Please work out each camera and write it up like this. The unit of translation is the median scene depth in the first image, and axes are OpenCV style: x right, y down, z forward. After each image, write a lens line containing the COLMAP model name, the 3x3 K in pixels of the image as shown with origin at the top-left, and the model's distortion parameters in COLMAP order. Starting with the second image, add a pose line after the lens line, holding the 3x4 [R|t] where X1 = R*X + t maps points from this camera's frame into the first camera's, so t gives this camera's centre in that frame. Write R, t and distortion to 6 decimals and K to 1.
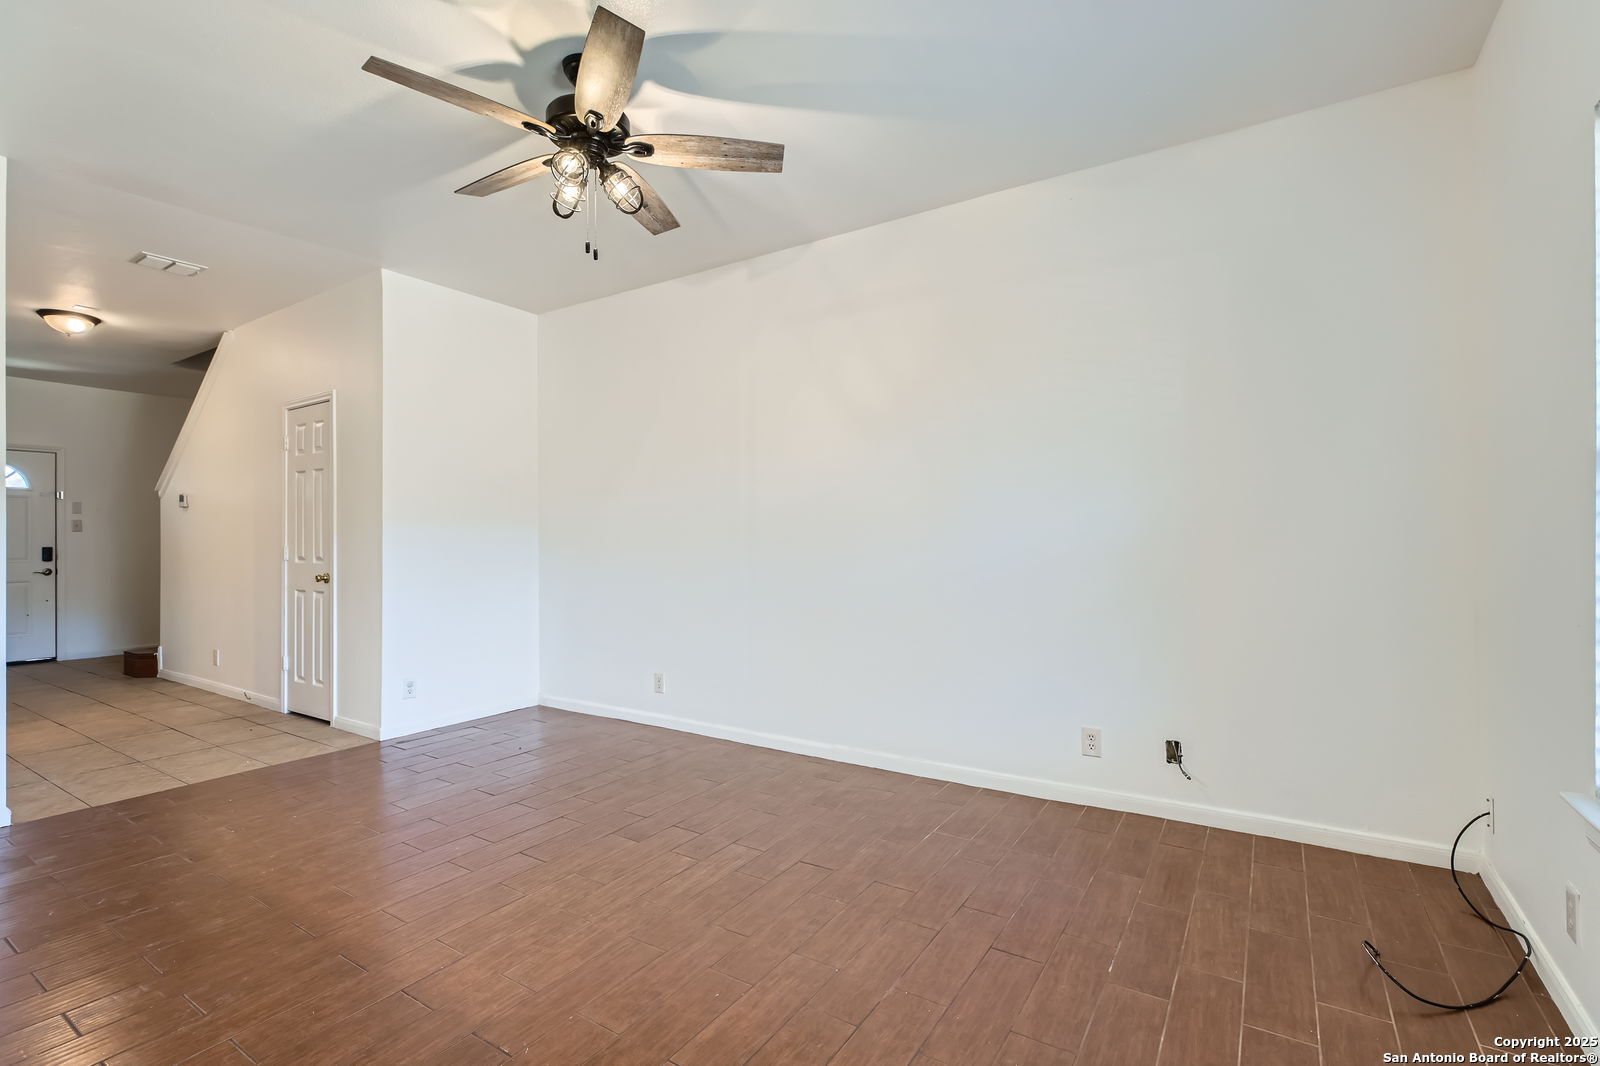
lens RADIAL K [[726.3, 0, 805.9], [0, 726.3, 537.8], [0, 0, 1]] dist [-0.003005, -0.000576]
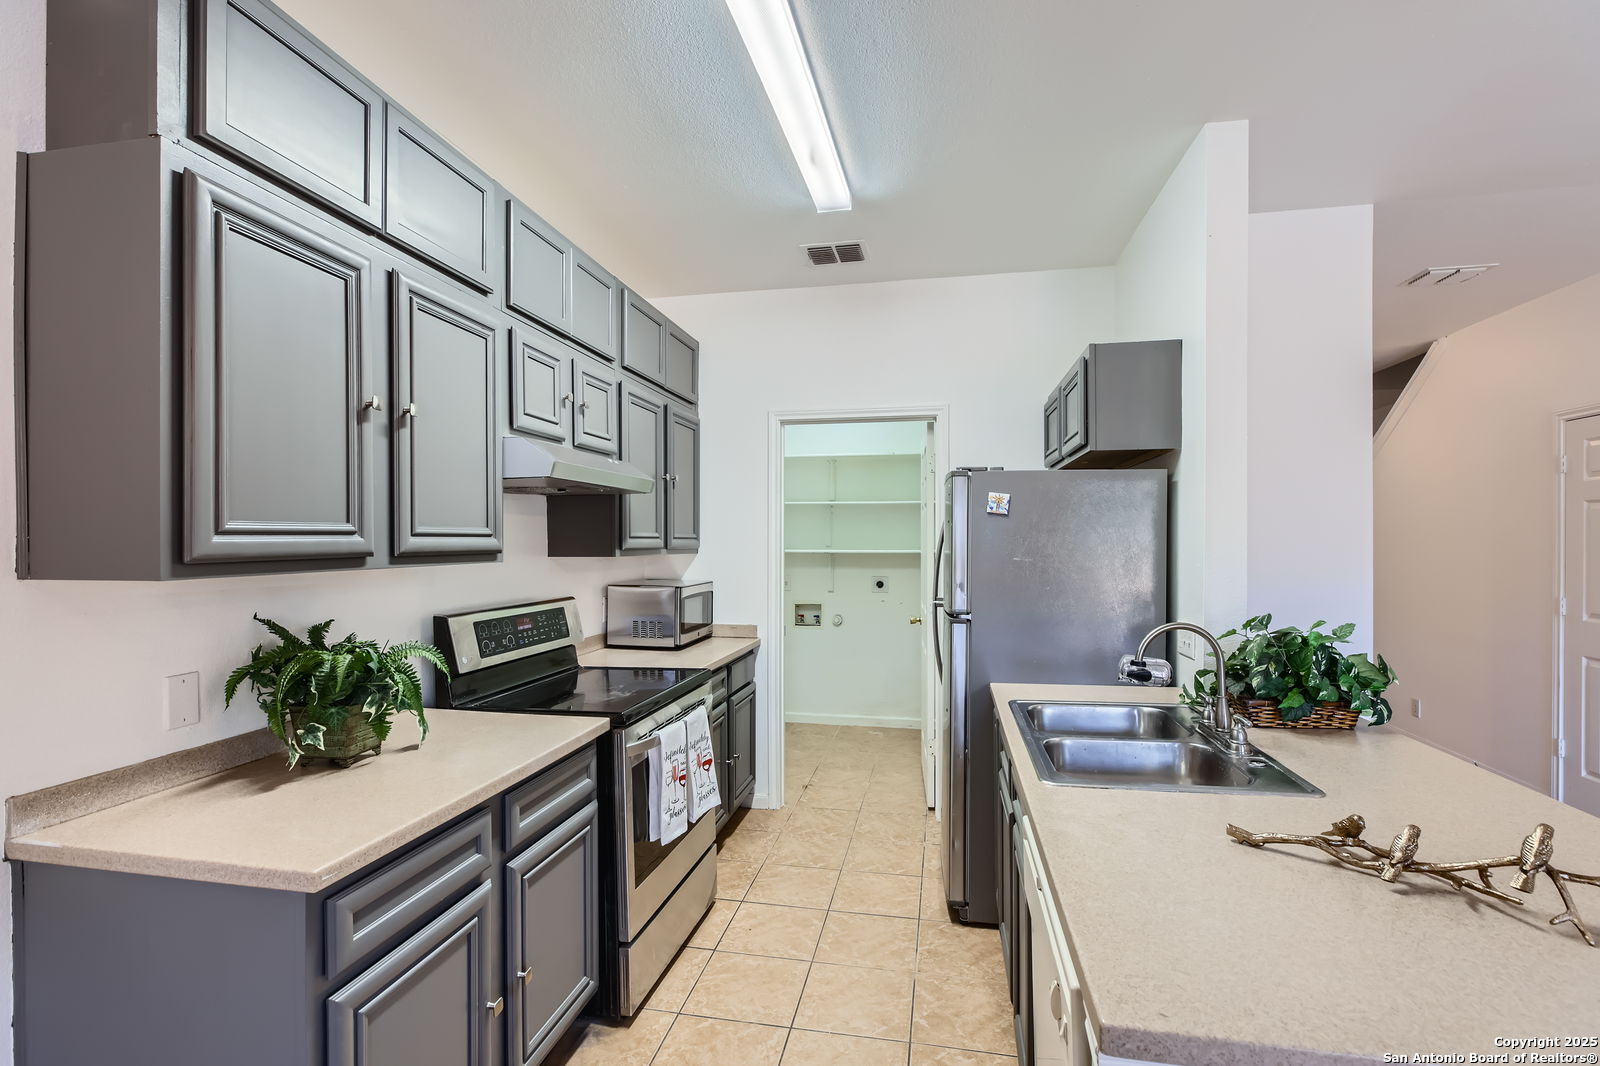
lens RADIAL K [[727.7, 0, 803.7], [0, 727.7, 541.0], [0, 0, 1]] dist [-0.002528, -0.000511]
pose [[0.375590, 0.004991, -0.926772, -0.349505], [0.001971, 0.999979, 0.006184, -0.062737], [0.926784, -0.004149, 0.375572, -0.045646]]
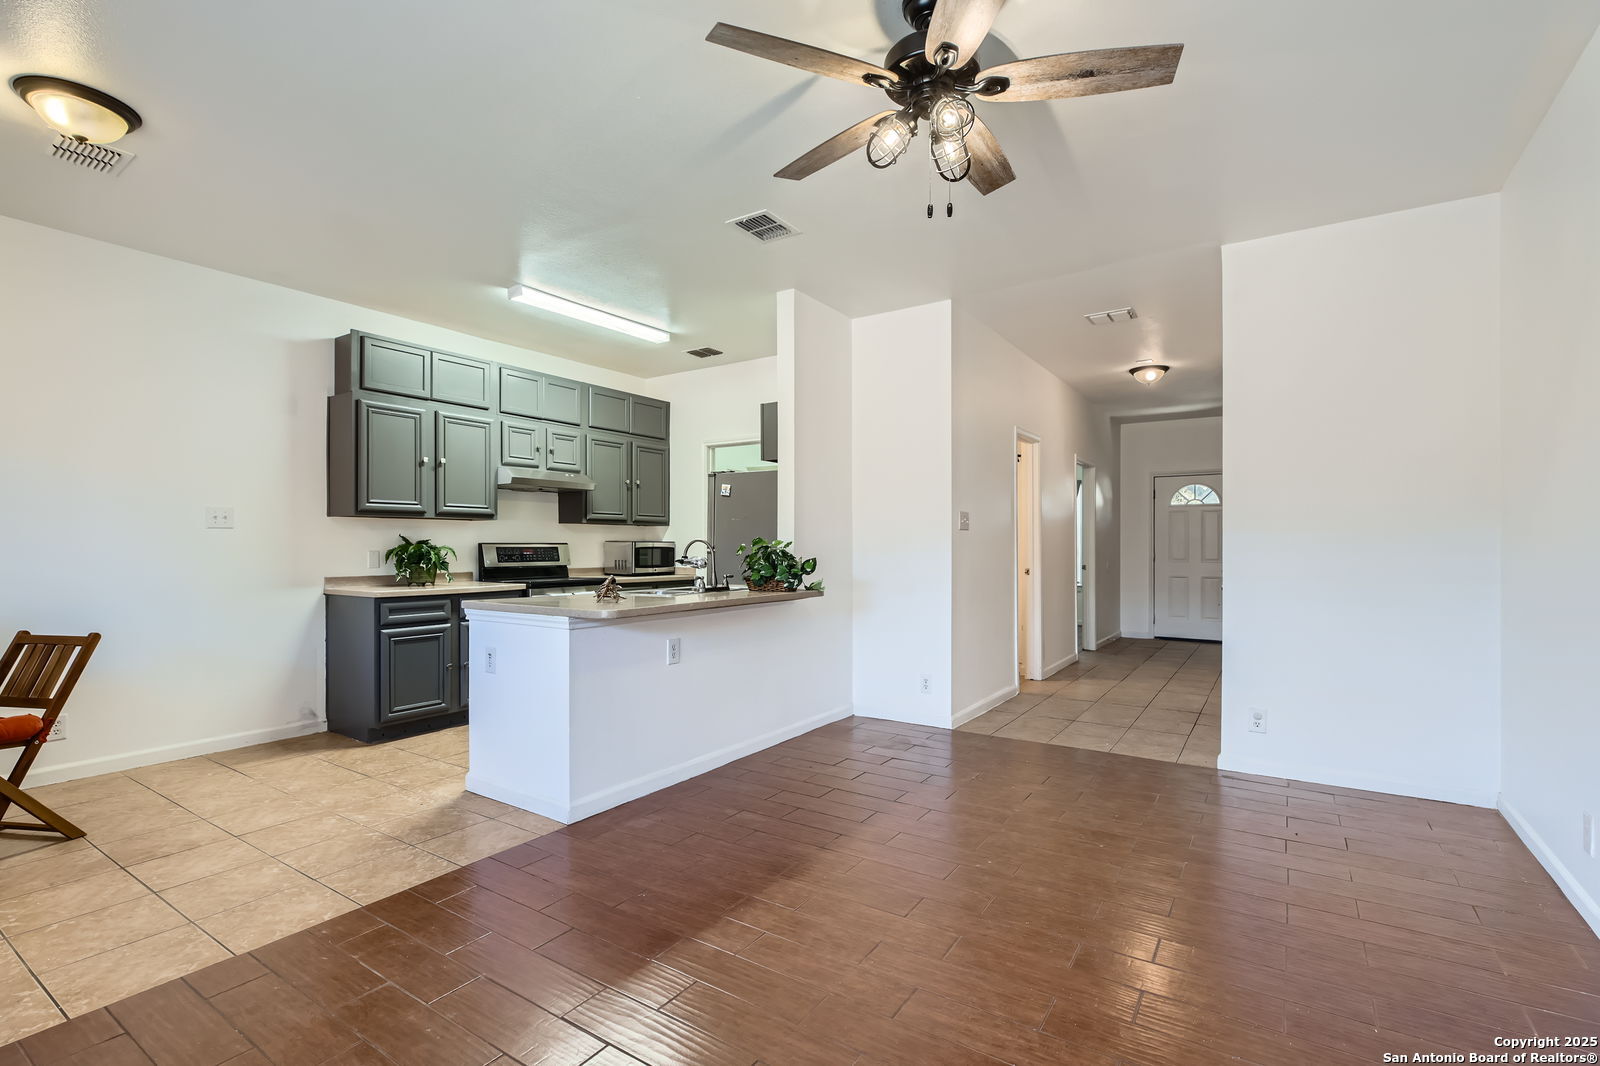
lens RADIAL K [[727.3, 0, 800.1], [0, 727.3, 545.3], [0, 0, 1]] dist [-0.001082, -0.000202]
pose [[-0.013667, 0.003432, -0.999901, 0.324790], [0.003189, 0.999989, 0.003389, -0.003681], [0.999902, -0.003143, -0.013678, 0.486317]]
